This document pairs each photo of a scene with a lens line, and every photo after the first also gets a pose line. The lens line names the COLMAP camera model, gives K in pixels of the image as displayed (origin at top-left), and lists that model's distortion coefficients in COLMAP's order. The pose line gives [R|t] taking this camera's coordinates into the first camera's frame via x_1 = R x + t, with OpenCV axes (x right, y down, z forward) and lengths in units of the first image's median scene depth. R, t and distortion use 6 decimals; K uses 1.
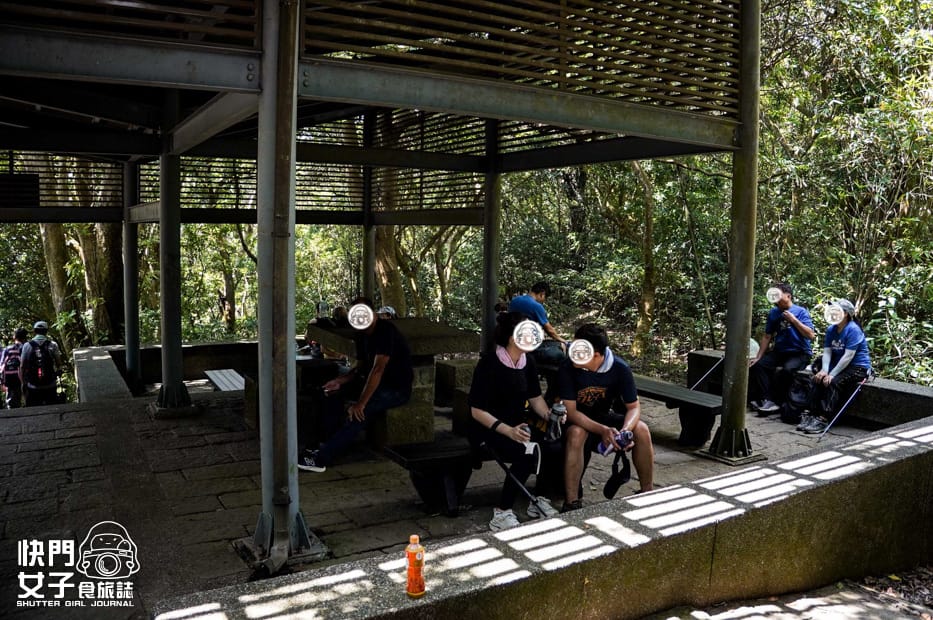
lens RADIAL K [[732.7, 0, 466.5], [0, 732.7, 310.0], [0, 0, 1]] dist [-0.204045, 0.120337]
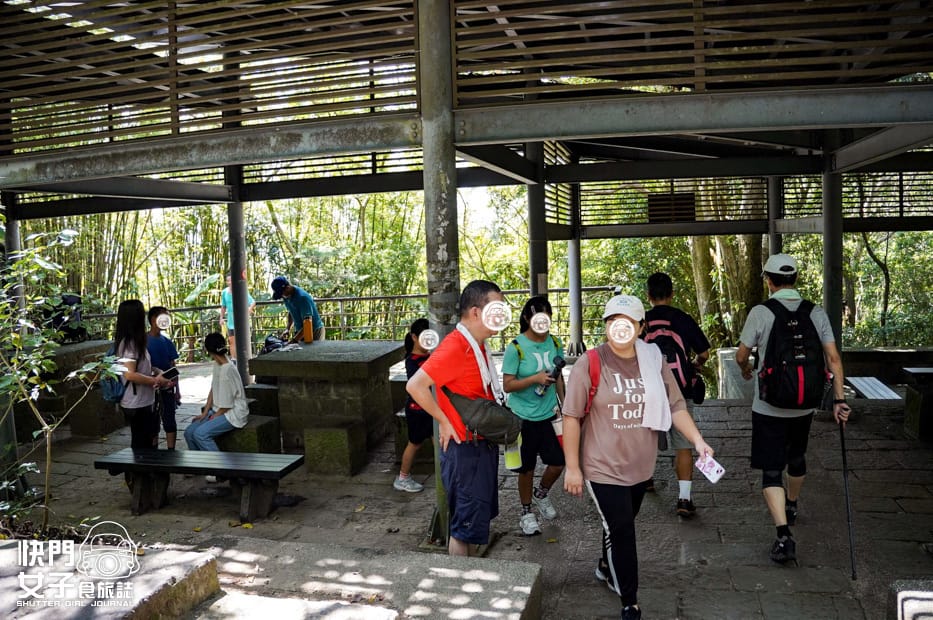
lens RADIAL K [[732.7, 0, 466.5], [0, 732.7, 310.0], [0, 0, 1]] dist [-0.204045, 0.120337]
pose [[0.705831, 0.027070, -0.707863, -0.058403], [-0.026063, 0.999585, 0.012238, -0.011444], [0.707901, 0.009812, 0.706244, -0.120610]]
